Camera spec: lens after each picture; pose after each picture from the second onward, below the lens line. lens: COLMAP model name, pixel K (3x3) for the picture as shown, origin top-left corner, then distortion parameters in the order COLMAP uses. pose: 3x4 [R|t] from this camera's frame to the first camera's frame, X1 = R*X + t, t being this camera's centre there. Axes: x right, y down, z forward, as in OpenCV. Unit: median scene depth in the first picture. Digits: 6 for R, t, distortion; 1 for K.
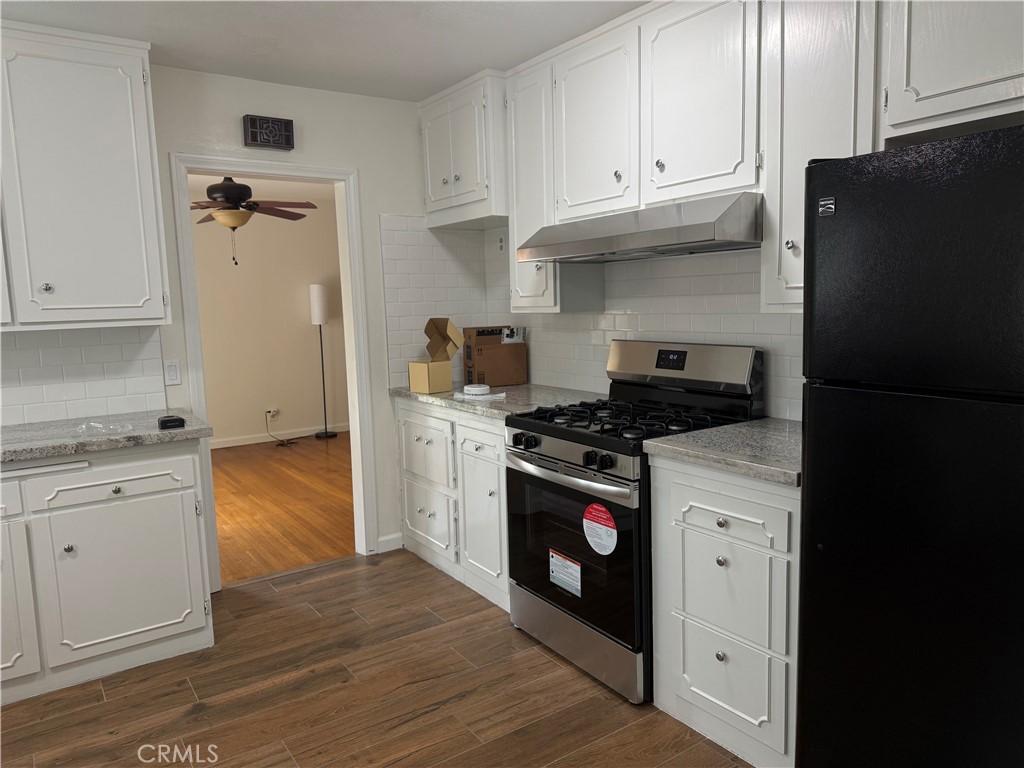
lens RADIAL K [[716.6, 0, 513.3], [0, 716.6, 384.5], [0, 0, 1]] dist [-0.003663, -0.004506]
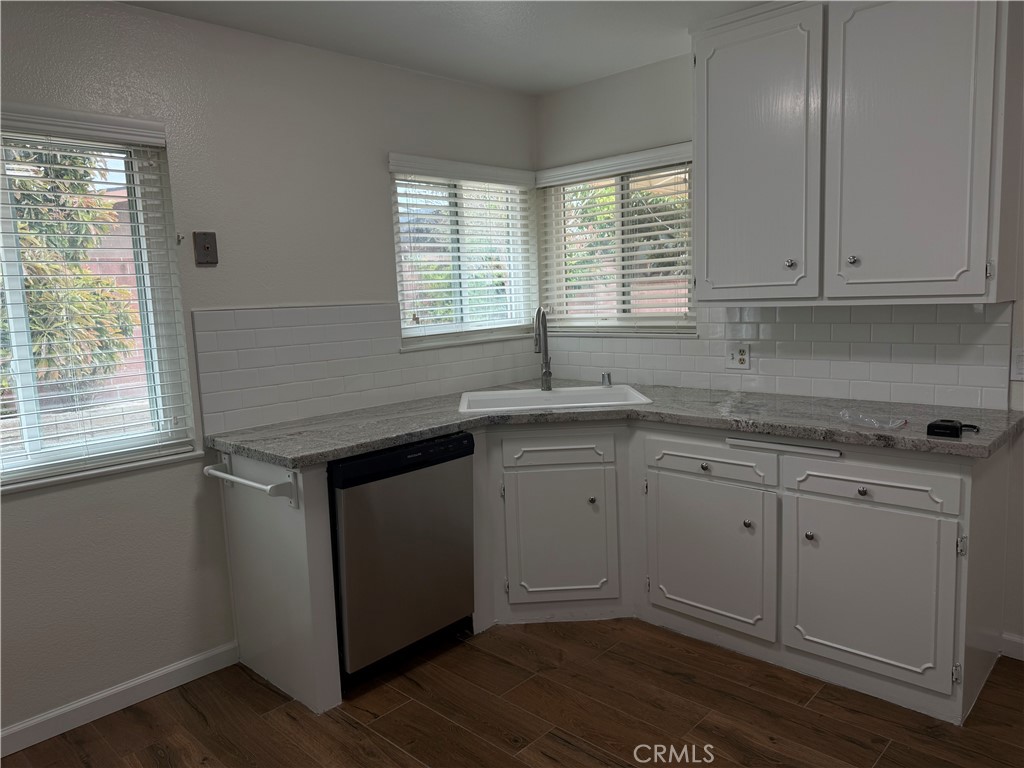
lens RADIAL K [[716.6, 0, 512.7], [0, 716.6, 379.2], [0, 0, 1]] dist [-0.003663, -0.004506]
pose [[0.205176, 0.135584, -0.969288, 0.191441], [-0.088107, 0.988896, 0.119677, -0.056294], [0.974751, 0.060846, 0.214844, 0.384899]]
